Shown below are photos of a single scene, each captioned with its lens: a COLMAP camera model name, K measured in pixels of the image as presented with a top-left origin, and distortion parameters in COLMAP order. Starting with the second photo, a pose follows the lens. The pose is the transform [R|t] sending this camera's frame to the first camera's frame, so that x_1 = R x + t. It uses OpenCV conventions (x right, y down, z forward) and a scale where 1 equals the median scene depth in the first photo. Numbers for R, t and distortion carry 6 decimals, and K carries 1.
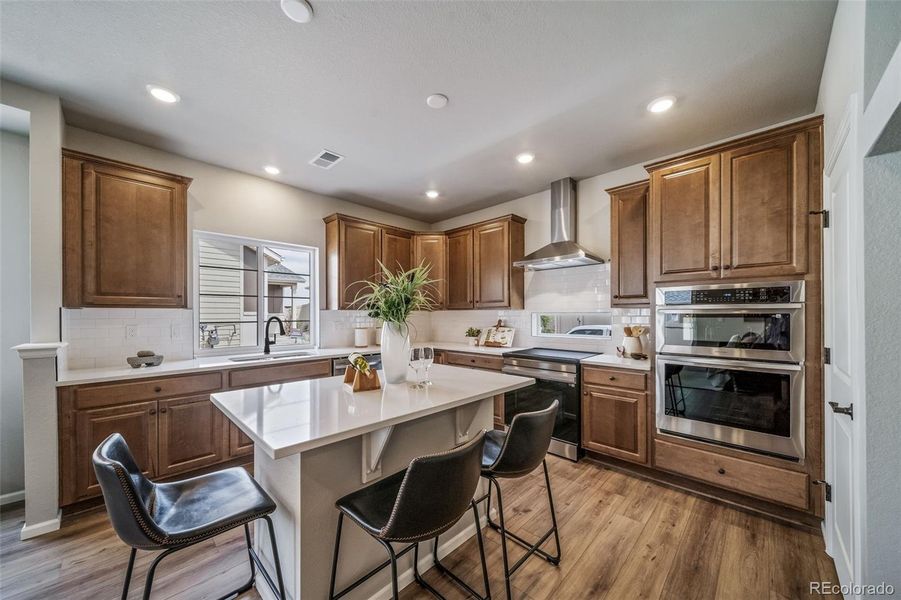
lens RADIAL K [[322.8, 0, 447.8], [0, 322.8, 314.3], [0, 0, 1]] dist [-0.000646, -0.000133]
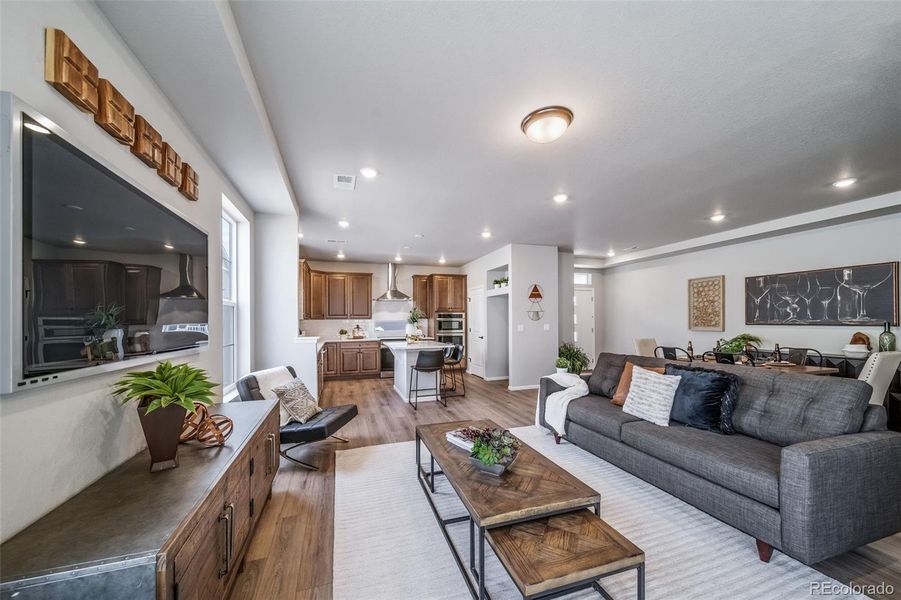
lens RADIAL K [[323.4, 0, 446.2], [0, 323.4, 319.6], [0, 0, 1]] dist [0.003491, 0.000049]
pose [[0.466463, 0.000799, 0.884540, -2.035105], [0.007438, 0.999961, -0.004825, -0.000139], [-0.884509, 0.008830, 0.466439, -0.544944]]
